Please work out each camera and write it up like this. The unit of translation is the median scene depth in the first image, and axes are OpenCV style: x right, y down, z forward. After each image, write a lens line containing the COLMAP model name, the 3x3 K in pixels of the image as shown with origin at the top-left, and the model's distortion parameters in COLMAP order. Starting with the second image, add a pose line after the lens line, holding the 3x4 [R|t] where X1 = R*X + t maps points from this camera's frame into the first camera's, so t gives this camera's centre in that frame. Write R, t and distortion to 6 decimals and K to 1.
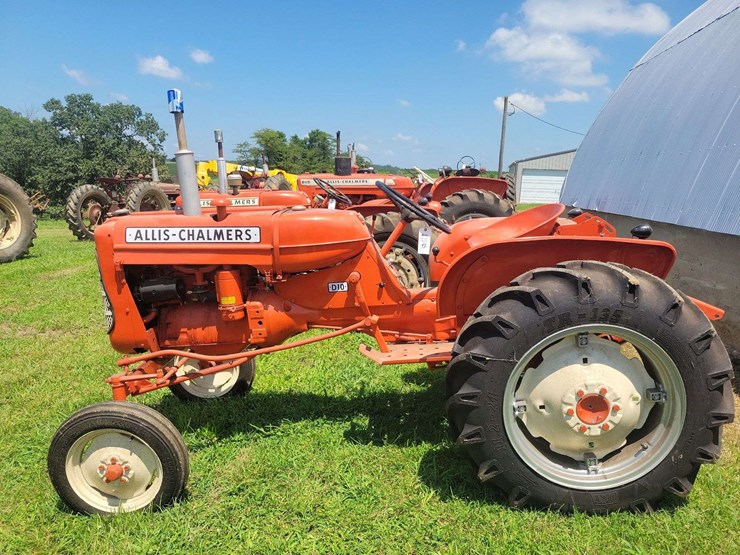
lens RADIAL K [[571.1, 0, 370.9], [0, 571.1, 270.2], [0, 0, 1]] dist [0.051648, -0.036661]
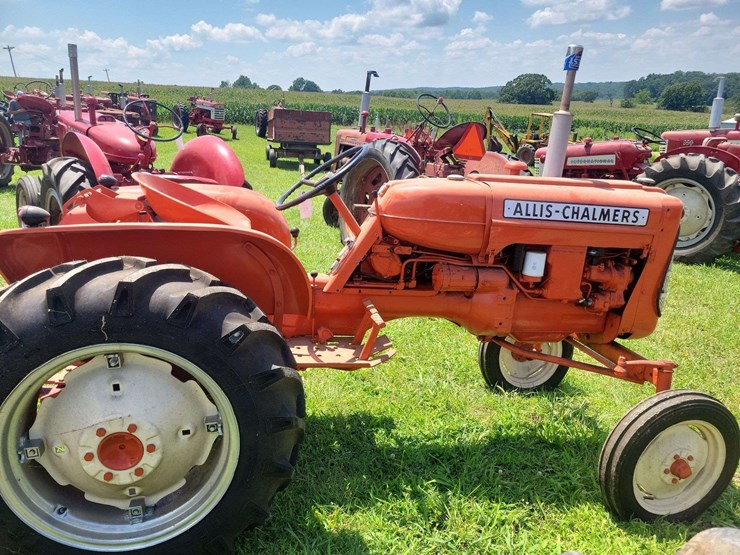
lens RADIAL K [[571.1, 0, 370.9], [0, 571.1, 270.2], [0, 0, 1]] dist [0.051648, -0.036661]
pose [[0.961660, 0.035886, 0.271886, -0.836529], [-0.056045, 0.996195, 0.066745, -0.015623], [-0.268457, -0.079424, 0.960012, 0.239001]]
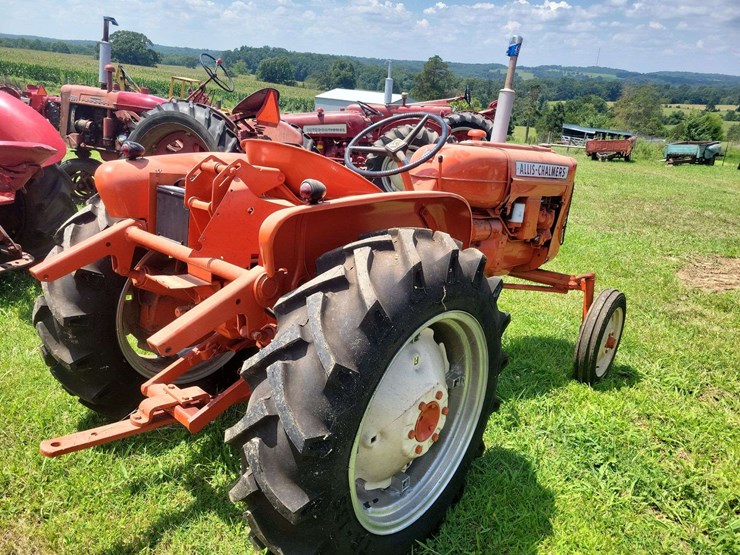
lens RADIAL K [[570.3, 0, 370.0], [0, 570.3, 277.5], [0, 0, 1]] dist [0.050284, -0.006658]
pose [[0.596271, -0.108414, 0.795429, -1.430065], [0.018647, 0.992442, 0.121288, 0.004117], [-0.802567, -0.057488, 0.593786, 0.582738]]
